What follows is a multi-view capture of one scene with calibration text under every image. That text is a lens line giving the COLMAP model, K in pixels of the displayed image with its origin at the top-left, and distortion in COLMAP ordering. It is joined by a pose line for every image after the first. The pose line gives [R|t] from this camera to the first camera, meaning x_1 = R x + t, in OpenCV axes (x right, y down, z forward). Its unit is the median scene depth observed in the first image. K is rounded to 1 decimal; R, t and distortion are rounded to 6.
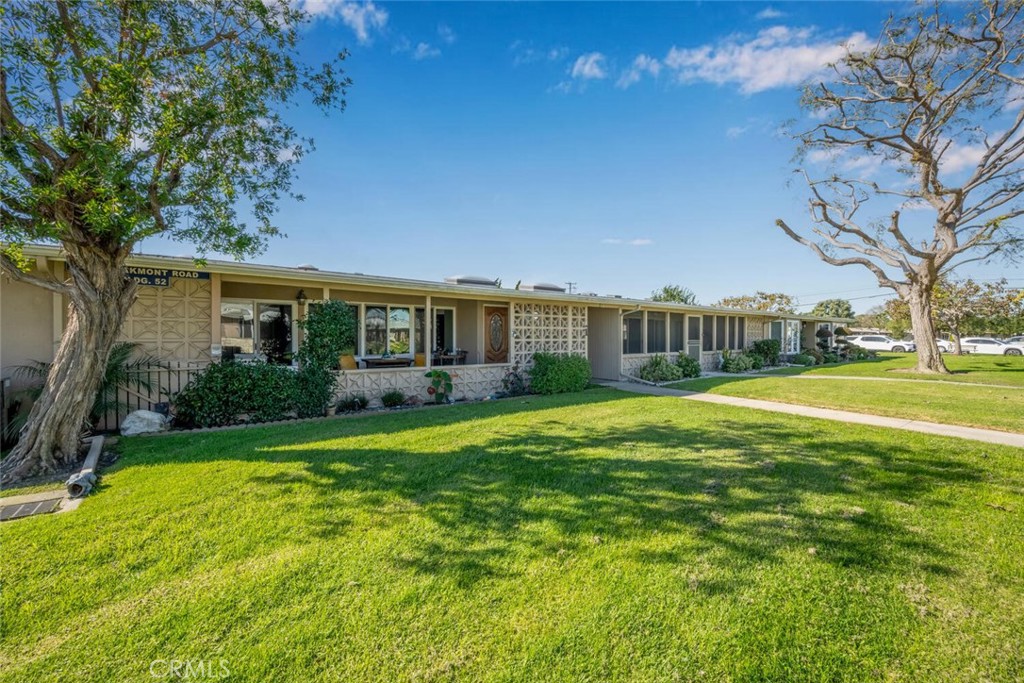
lens RADIAL K [[408.1, 0, 511.8], [0, 408.1, 337.6], [0, 0, 1]] dist [0.000764, 0.000450]
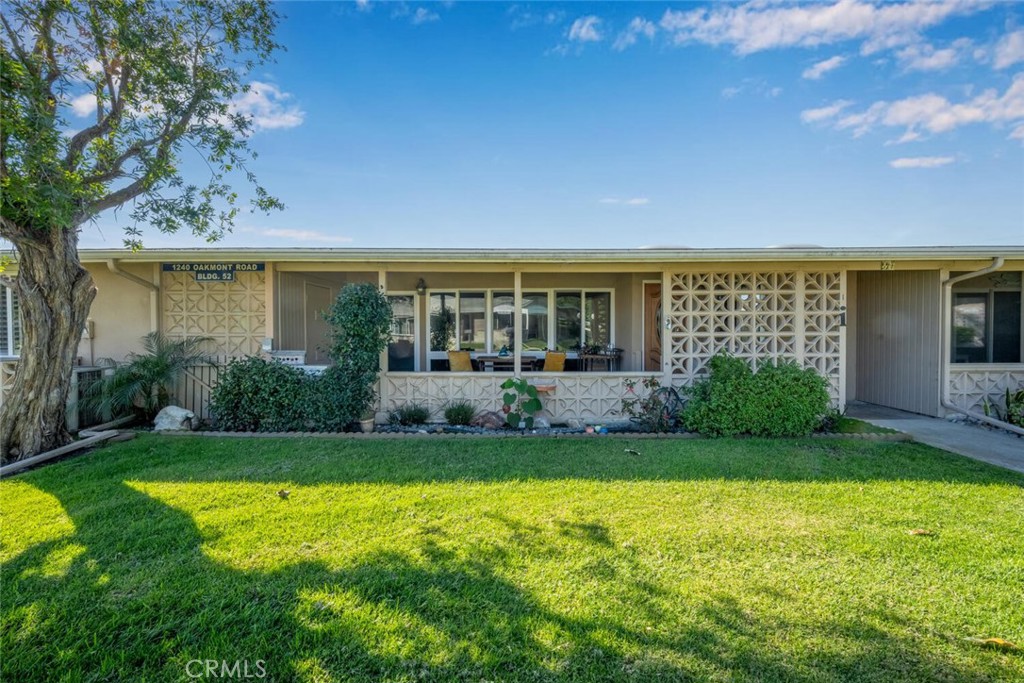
lens RADIAL K [[408.1, 0, 511.8], [0, 408.1, 337.6], [0, 0, 1]] dist [0.000764, 0.000450]
pose [[0.800370, 0.010466, -0.599414, 0.179226], [0.003558, 0.999747, 0.022207, -0.003783], [0.599495, -0.019907, 0.800131, 0.367293]]
